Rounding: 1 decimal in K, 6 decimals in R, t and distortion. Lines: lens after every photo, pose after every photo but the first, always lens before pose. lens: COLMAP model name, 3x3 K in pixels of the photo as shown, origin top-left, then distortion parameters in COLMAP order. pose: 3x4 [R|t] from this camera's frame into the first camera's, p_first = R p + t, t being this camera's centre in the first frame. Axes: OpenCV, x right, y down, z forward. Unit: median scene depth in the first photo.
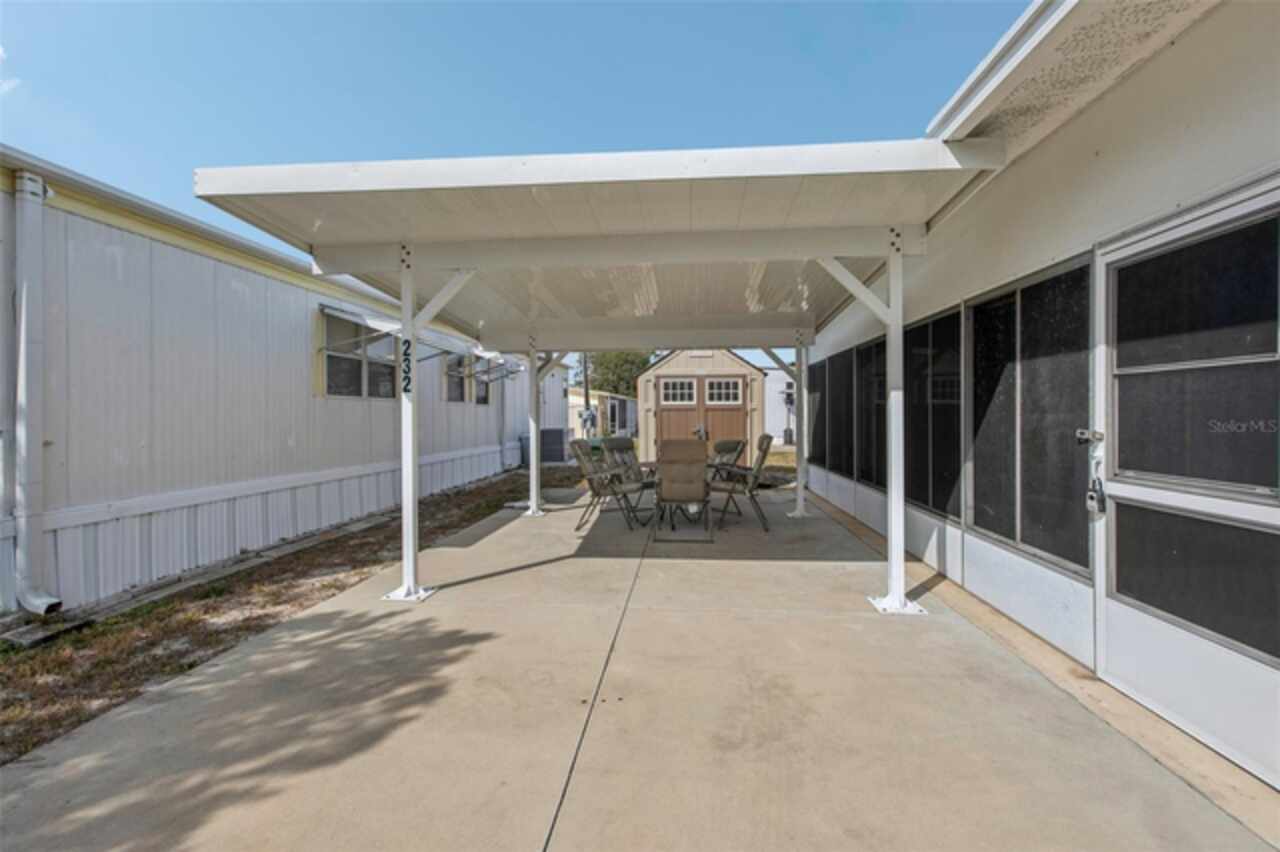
lens RADIAL K [[576.7, 0, 643.1], [0, 576.7, 420.3], [0, 0, 1]] dist [0.005840, 0.001151]
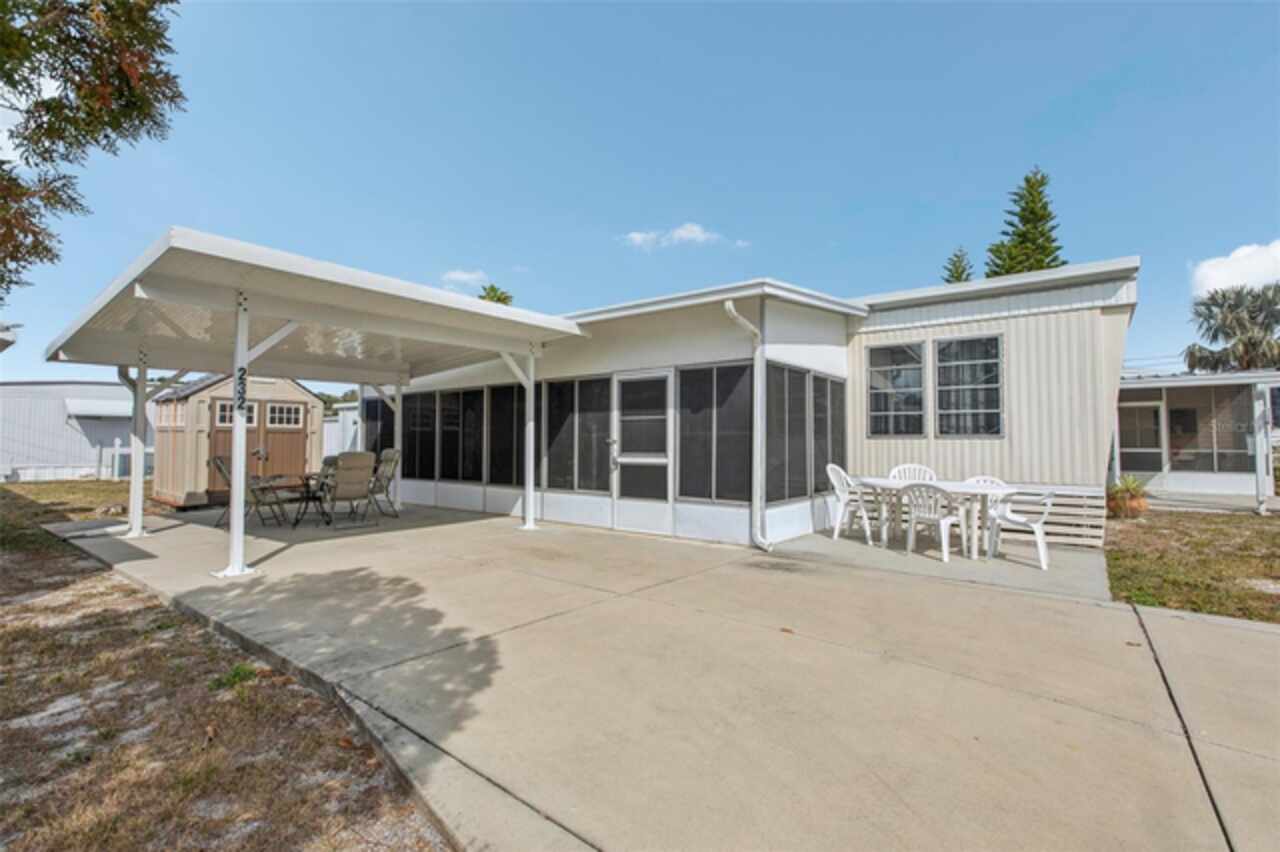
lens RADIAL K [[587.0, 0, 640.9], [0, 587.0, 424.3], [0, 0, 1]] dist [0.035292, -0.000030]
pose [[0.539332, 0.033227, 0.841437, -1.094669], [0.006442, 0.999029, -0.043580, 0.048989], [-0.842068, 0.028925, 0.538595, -0.449557]]
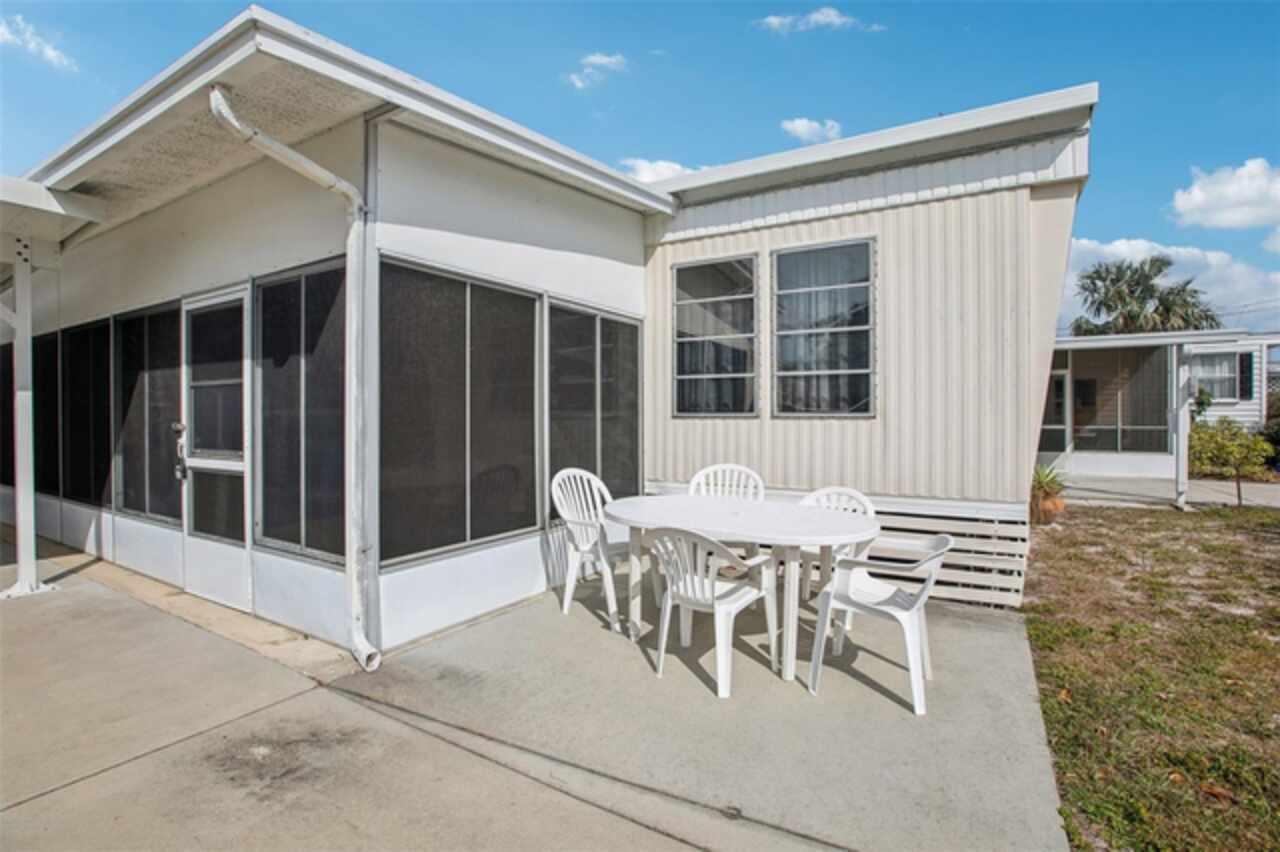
lens RADIAL K [[585.3, 0, 640.0], [0, 585.3, 426.0], [0, 0, 1]] dist [-0.020299, 0.000846]
pose [[0.444850, -0.011098, 0.895536, -0.006396], [0.011104, 0.999915, 0.006876, 0.019160], [-0.895536, 0.006885, 0.444935, -0.494919]]
